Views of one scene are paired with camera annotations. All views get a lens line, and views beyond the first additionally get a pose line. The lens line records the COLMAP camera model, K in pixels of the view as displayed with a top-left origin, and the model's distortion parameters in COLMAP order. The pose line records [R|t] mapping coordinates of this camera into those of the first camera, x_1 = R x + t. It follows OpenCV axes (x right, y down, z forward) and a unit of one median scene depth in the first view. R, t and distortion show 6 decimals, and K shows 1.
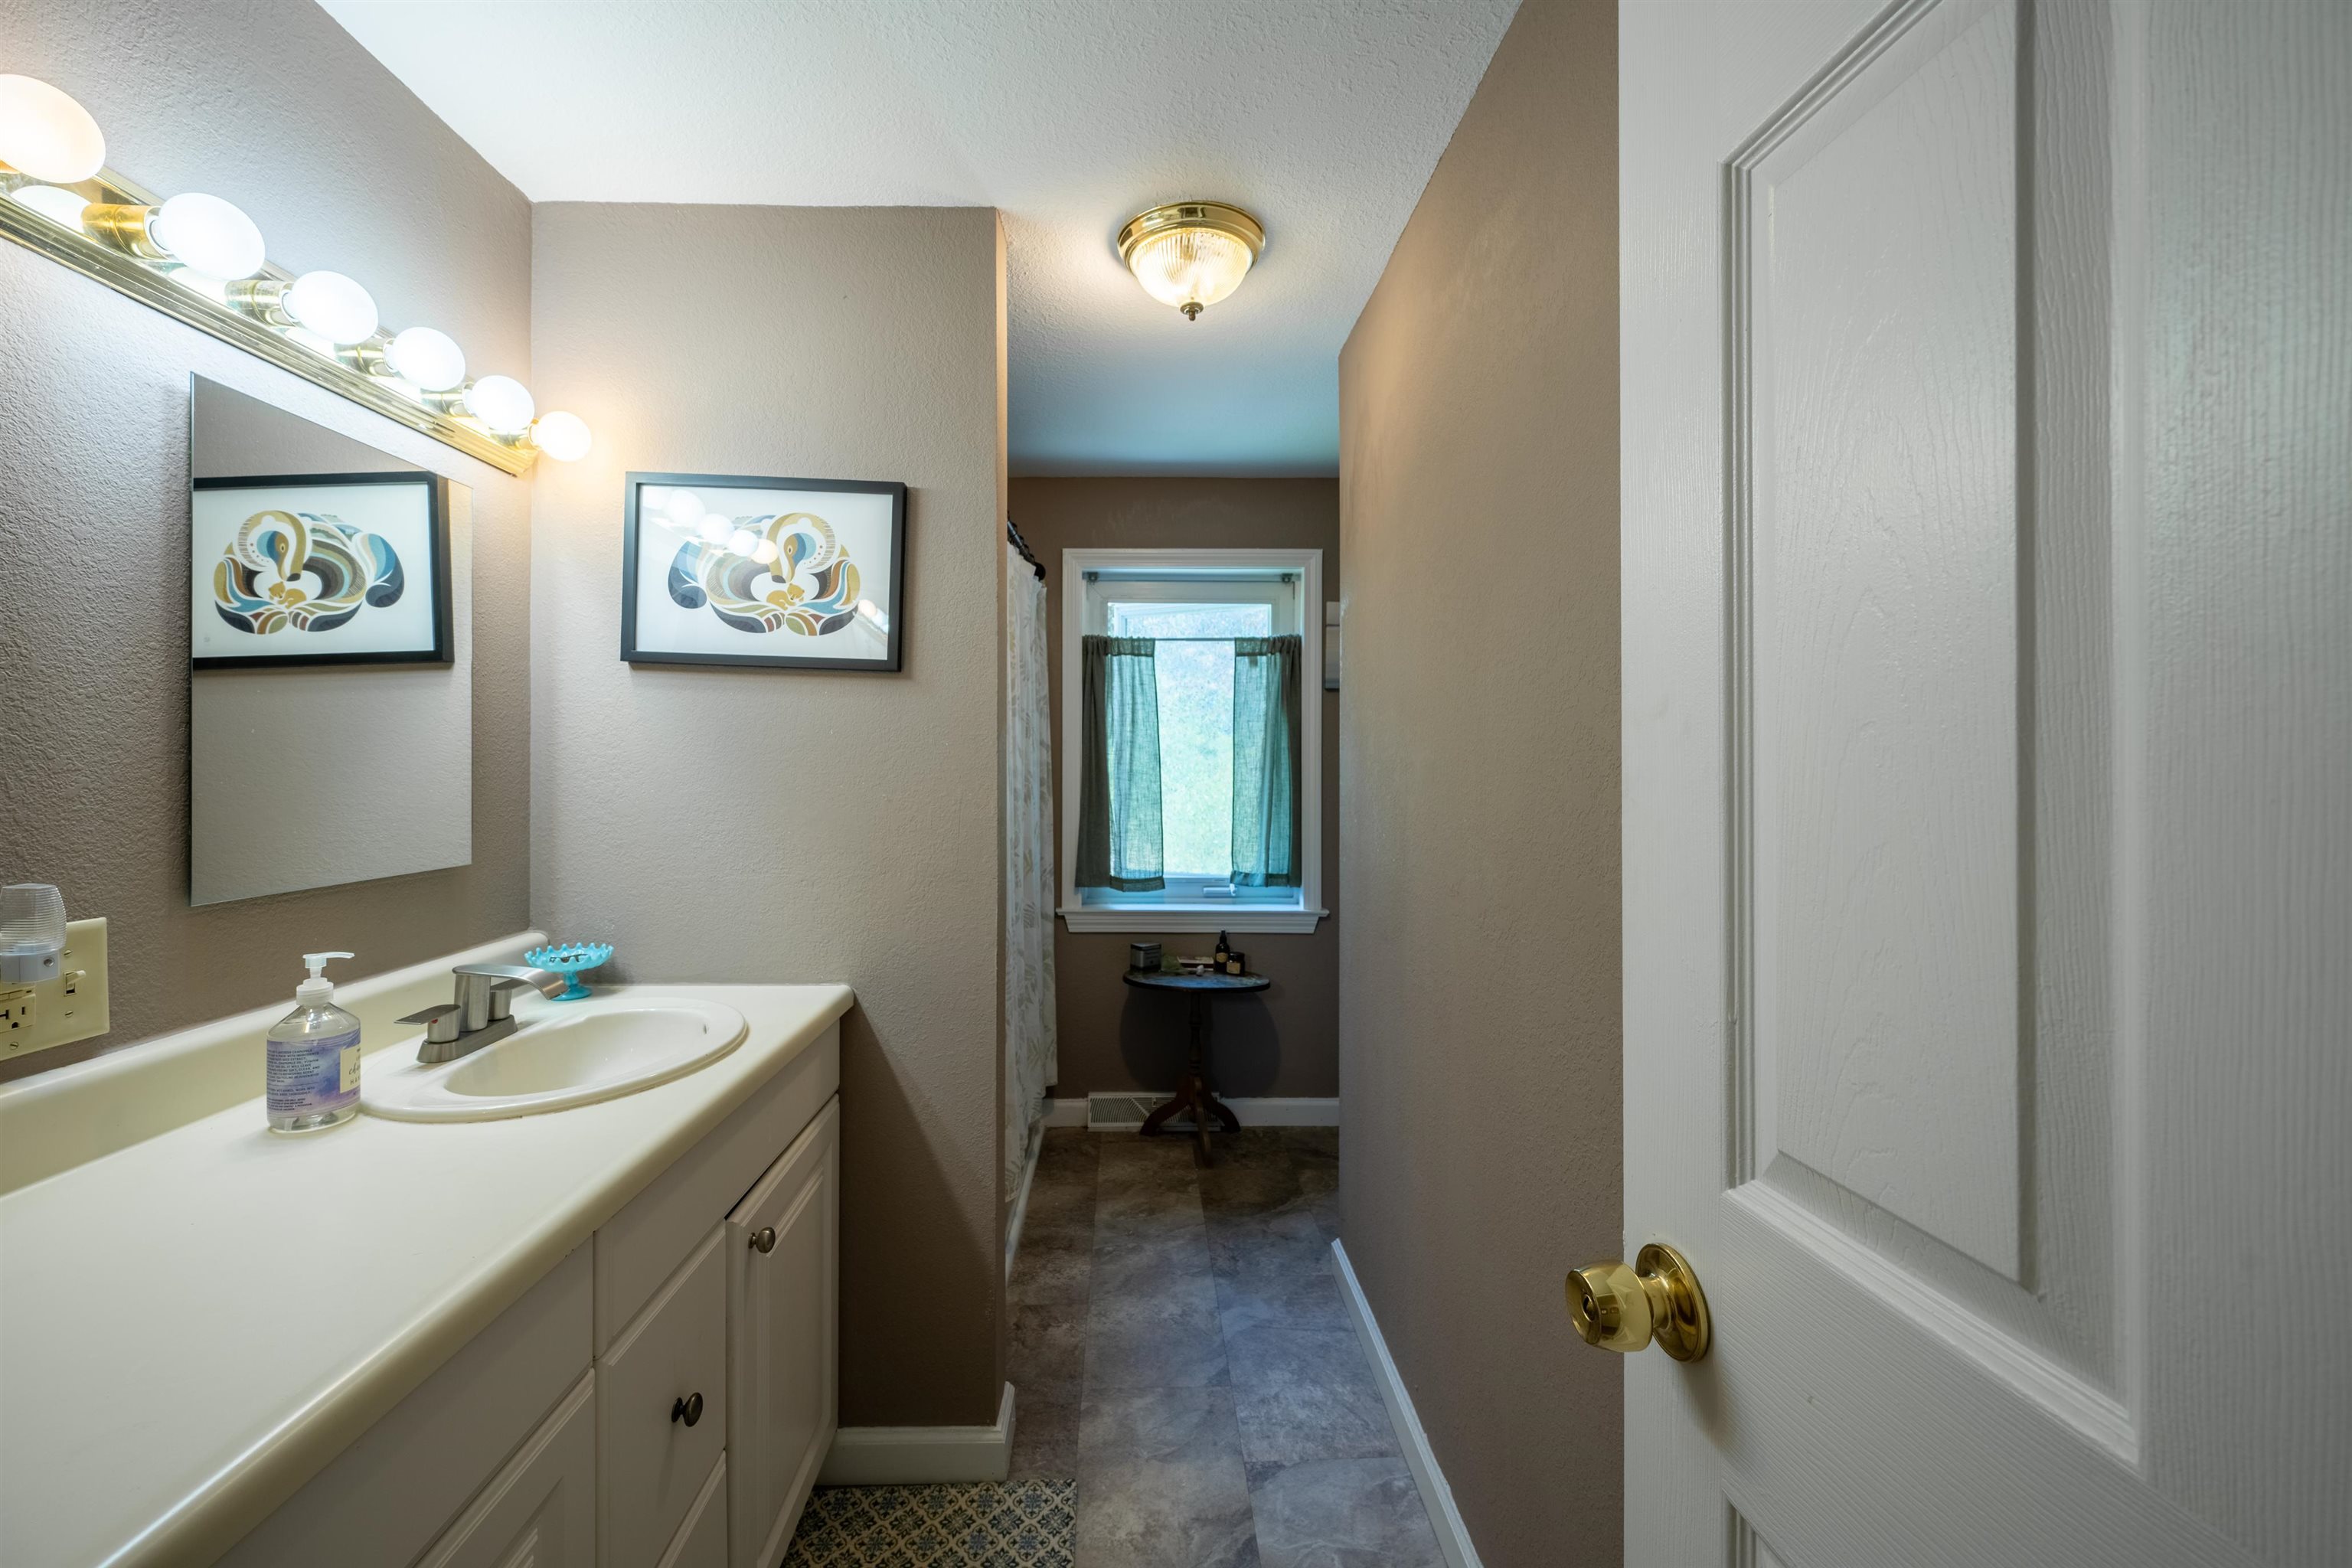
lens RADIAL K [[940.6, 0, 1170.7], [0, 940.6, 773.9], [0, 0, 1]] dist [0.001005, 0.000090]
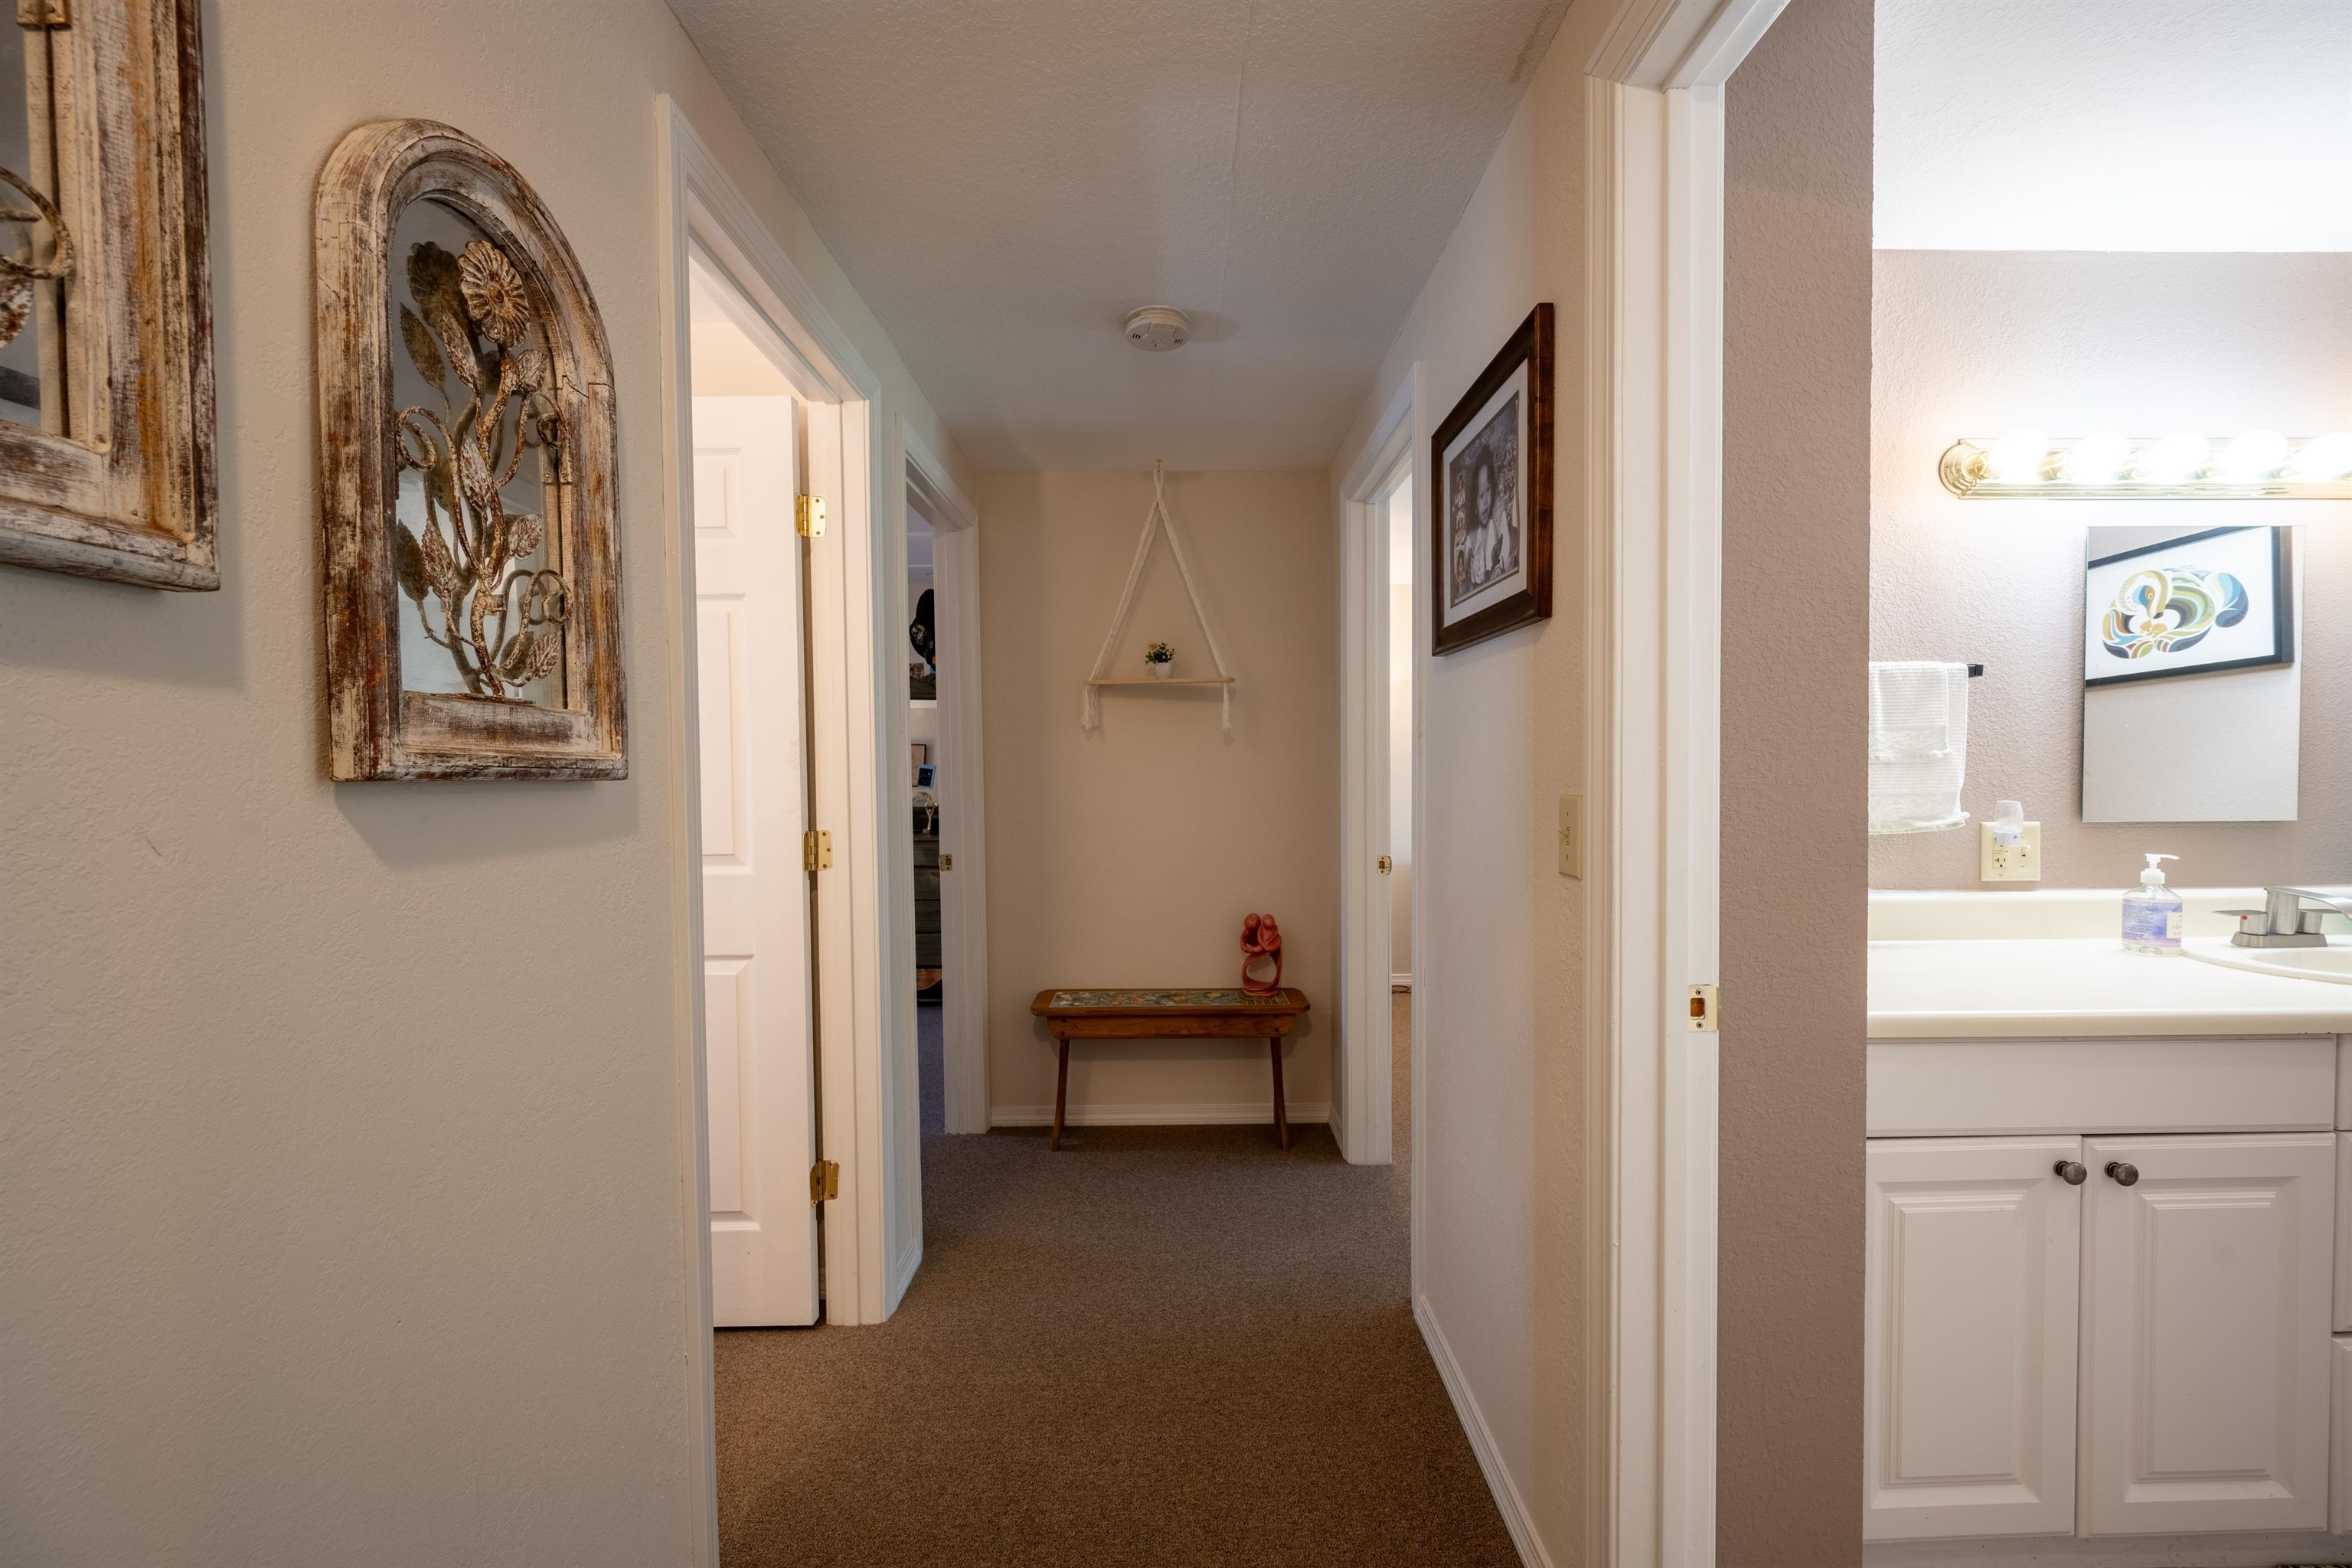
lens RADIAL K [[911.1, 0, 1176.0], [0, 911.1, 784.0], [0, 0, 1]] dist [0.000733, 0.000305]
pose [[-0.020337, 0.013205, -0.999706, 0.472066], [-0.003871, 0.999904, 0.013286, 0.031514], [0.999786, 0.004140, -0.020284, -0.446416]]
